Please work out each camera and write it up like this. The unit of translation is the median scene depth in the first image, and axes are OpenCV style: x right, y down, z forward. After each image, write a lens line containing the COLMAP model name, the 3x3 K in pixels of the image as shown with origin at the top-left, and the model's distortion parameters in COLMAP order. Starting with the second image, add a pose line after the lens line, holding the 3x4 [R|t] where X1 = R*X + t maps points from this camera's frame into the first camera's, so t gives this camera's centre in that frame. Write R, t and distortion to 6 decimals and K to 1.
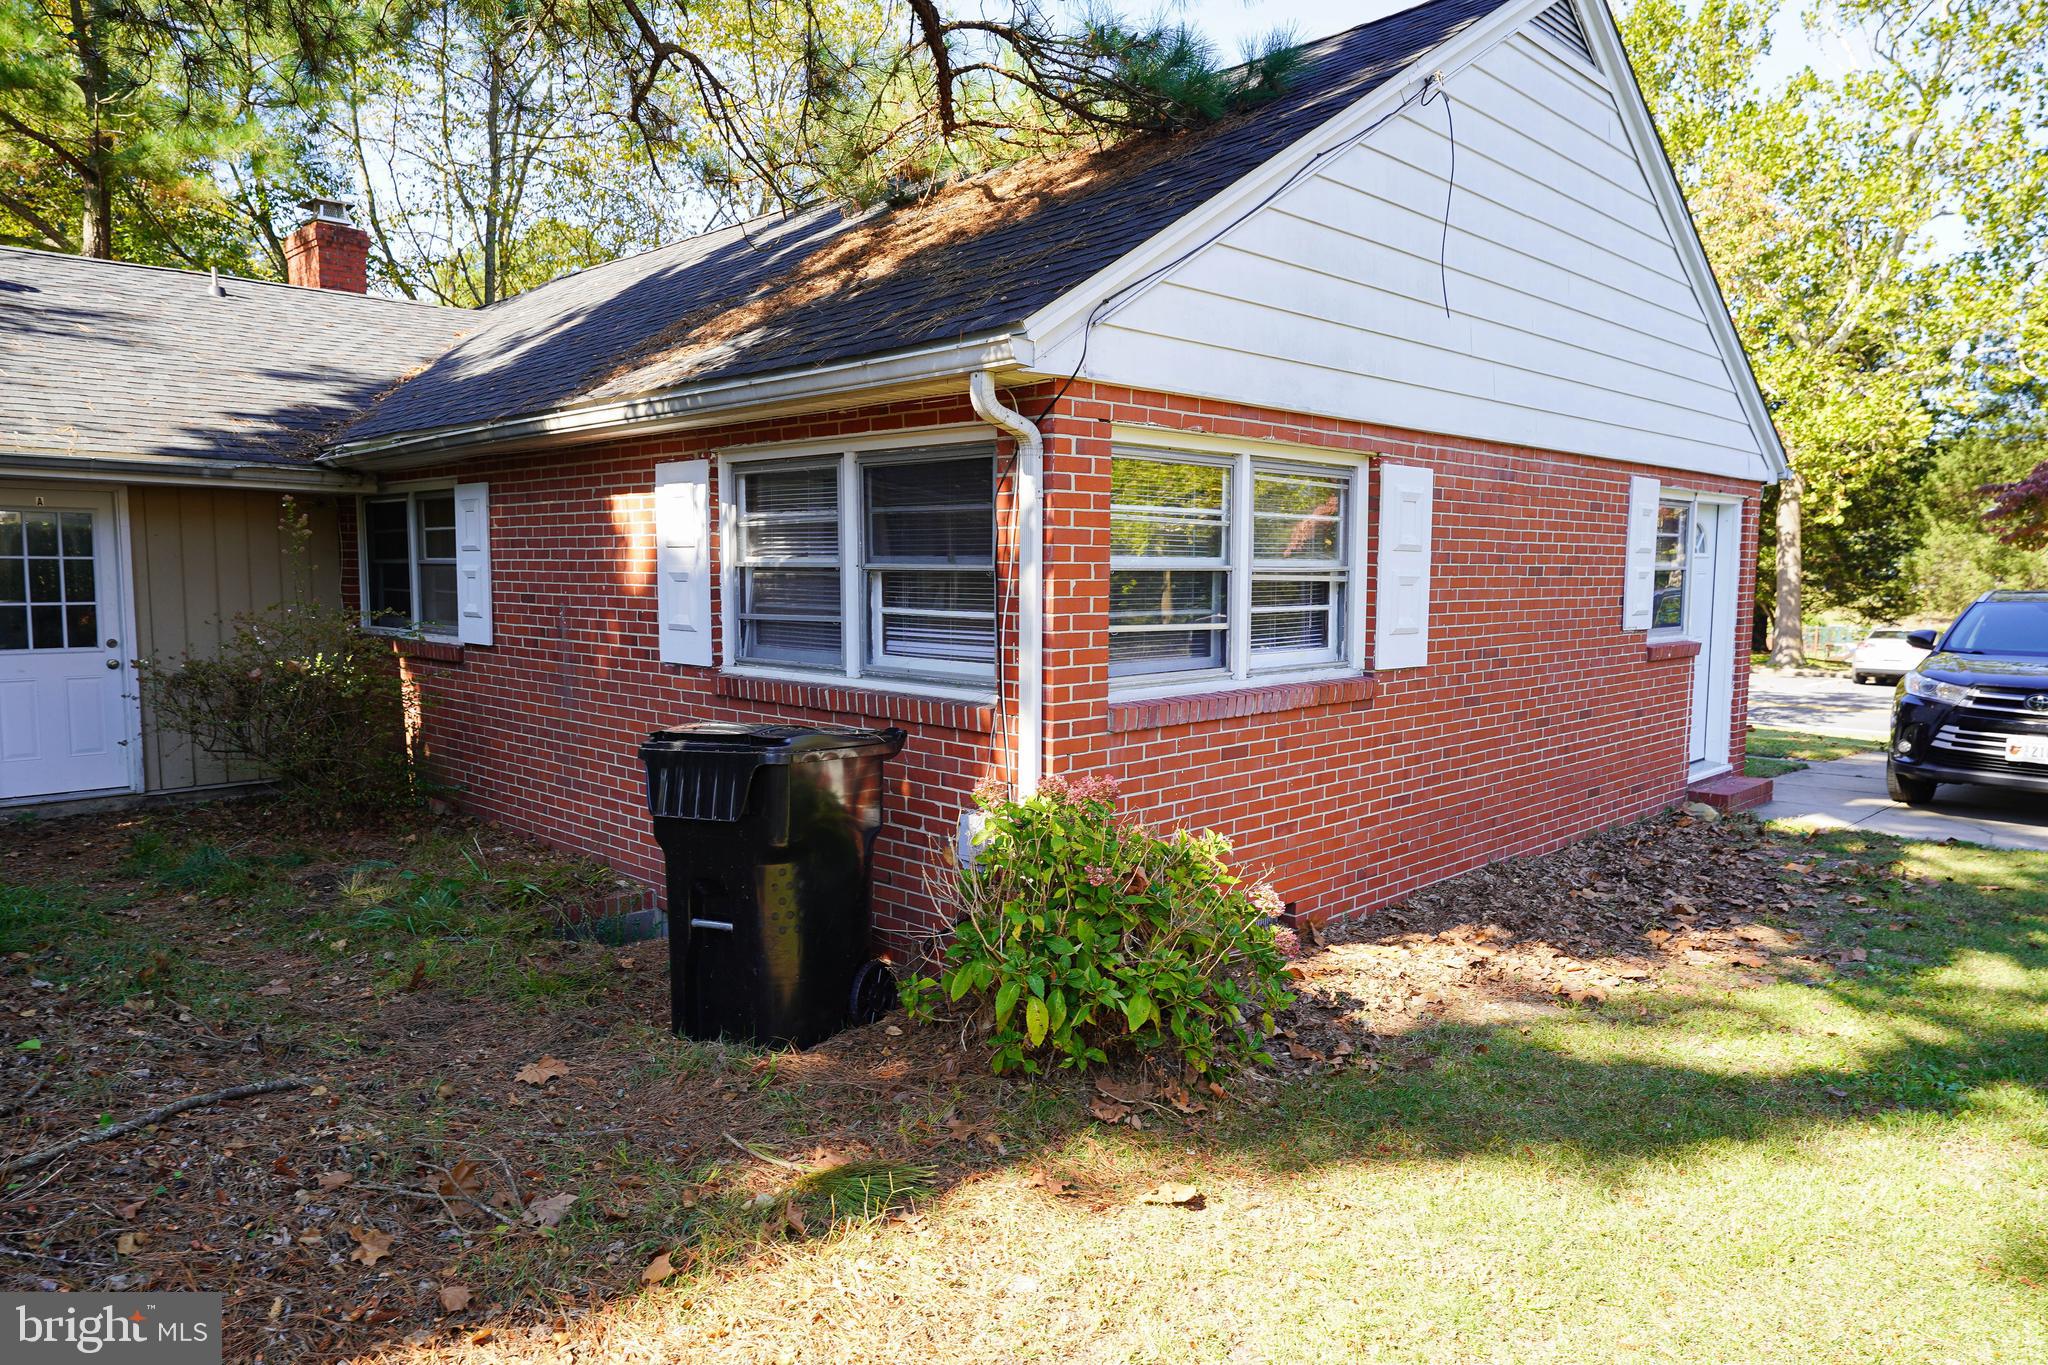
lens RADIAL K [[1305.5, 0, 1019.2], [0, 1305.5, 691.6], [0, 0, 1]] dist [0.030095, 0.001847]
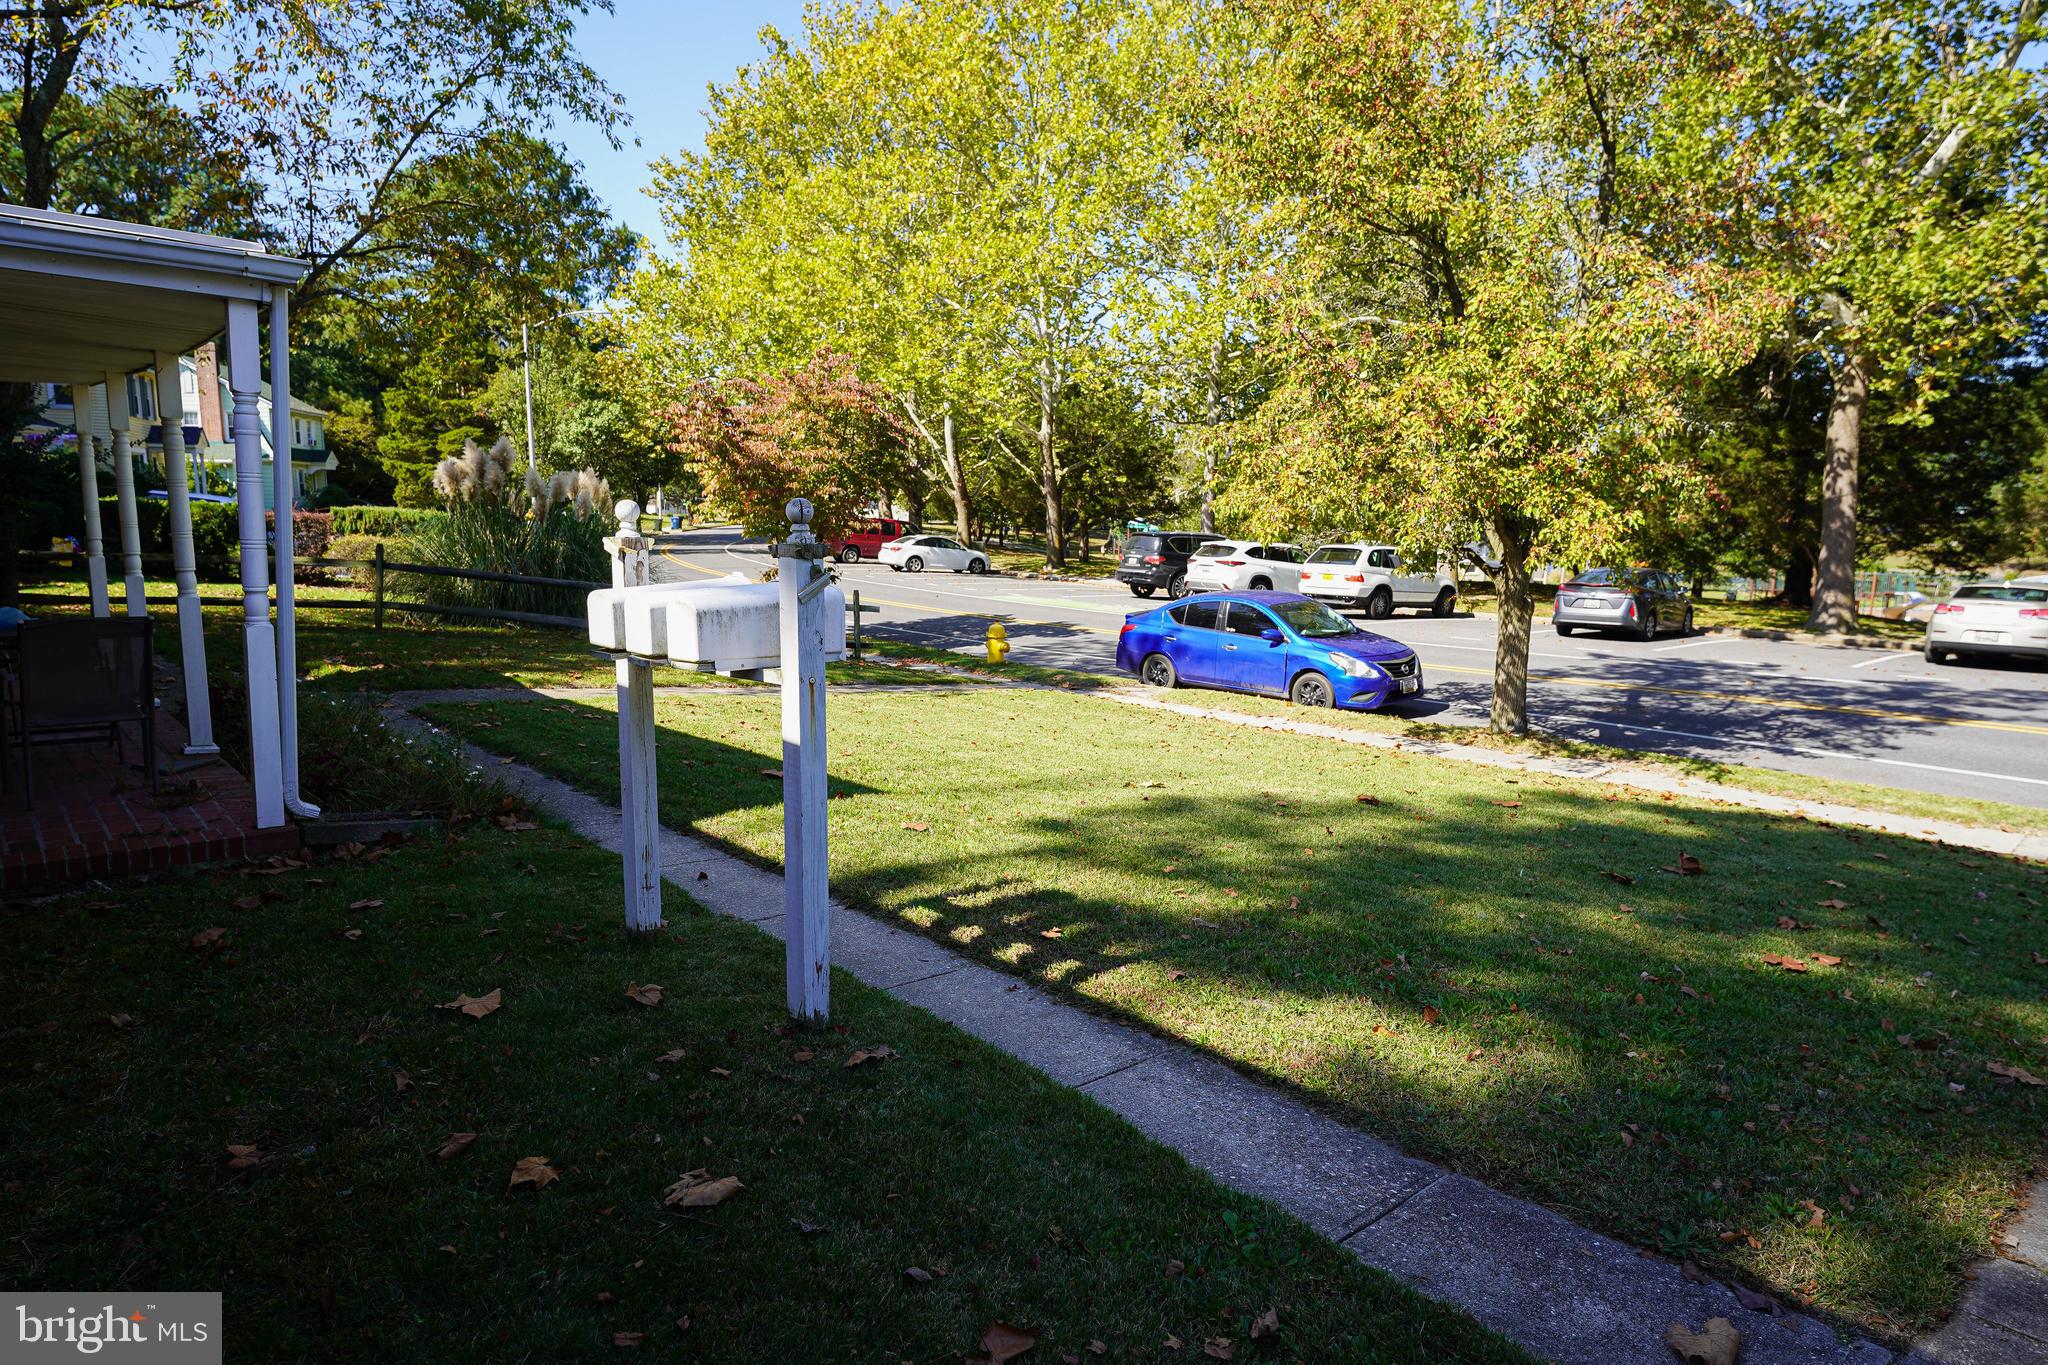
lens RADIAL K [[1202.0, 0, 1032.0], [0, 1202.0, 672.0], [0, 0, 1]] dist [0.014080, -0.003084]
pose [[0.998265, 0.015211, -0.056888, 0.175174], [-0.012589, 0.998855, 0.046157, -0.022545], [0.057525, -0.045360, 0.997313, 0.301869]]
